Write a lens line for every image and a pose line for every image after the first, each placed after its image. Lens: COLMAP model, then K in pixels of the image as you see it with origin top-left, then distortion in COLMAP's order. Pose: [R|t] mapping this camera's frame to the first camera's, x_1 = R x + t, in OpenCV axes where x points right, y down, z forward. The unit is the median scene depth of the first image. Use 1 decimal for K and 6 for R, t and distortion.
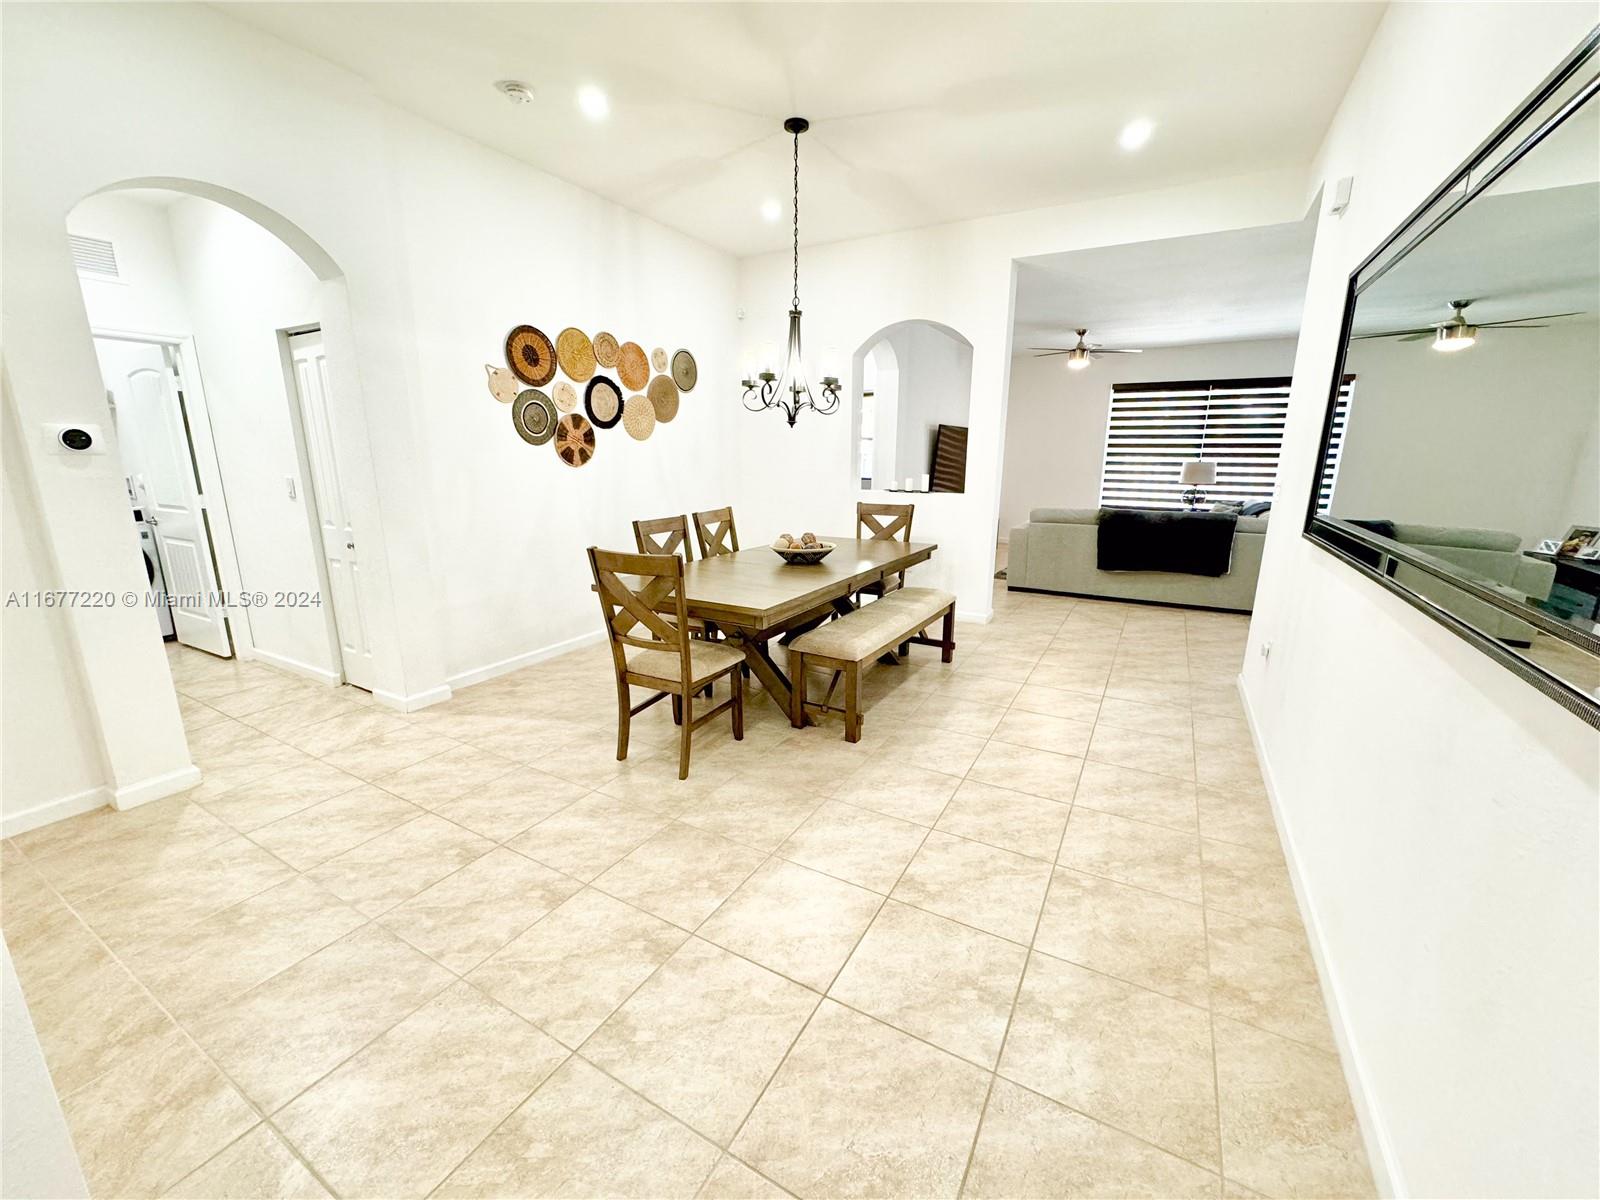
lens RADIAL K [[640.8, 0, 795.3], [0, 640.8, 598.7], [0, 0, 1]] dist [-0.003923, 0.000229]
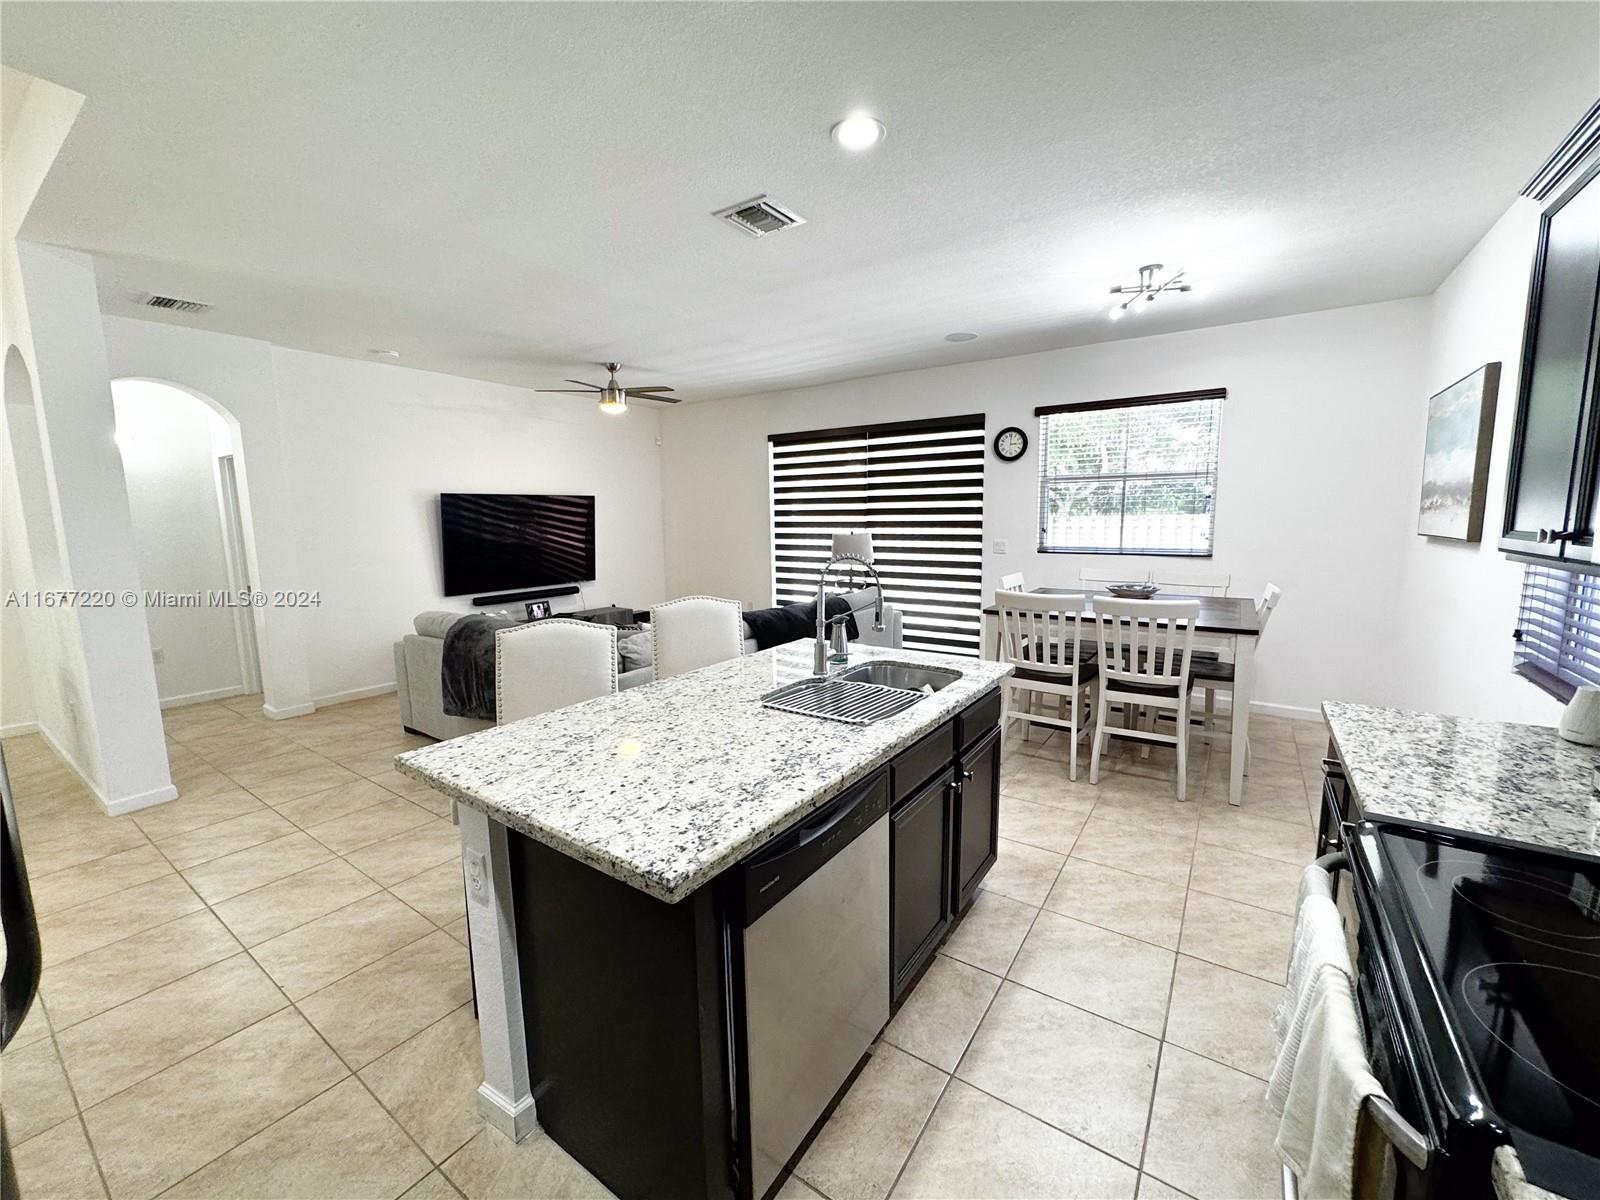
lens RADIAL K [[640.8, 0, 801.5], [0, 640.8, 597.3], [0, 0, 1]] dist [-0.003923, 0.000229]
pose [[0.996259, -0.008974, -0.085950, 1.350874], [0.000659, 0.995353, -0.096288, -0.148328], [0.086415, 0.095871, 0.991636, 0.575504]]
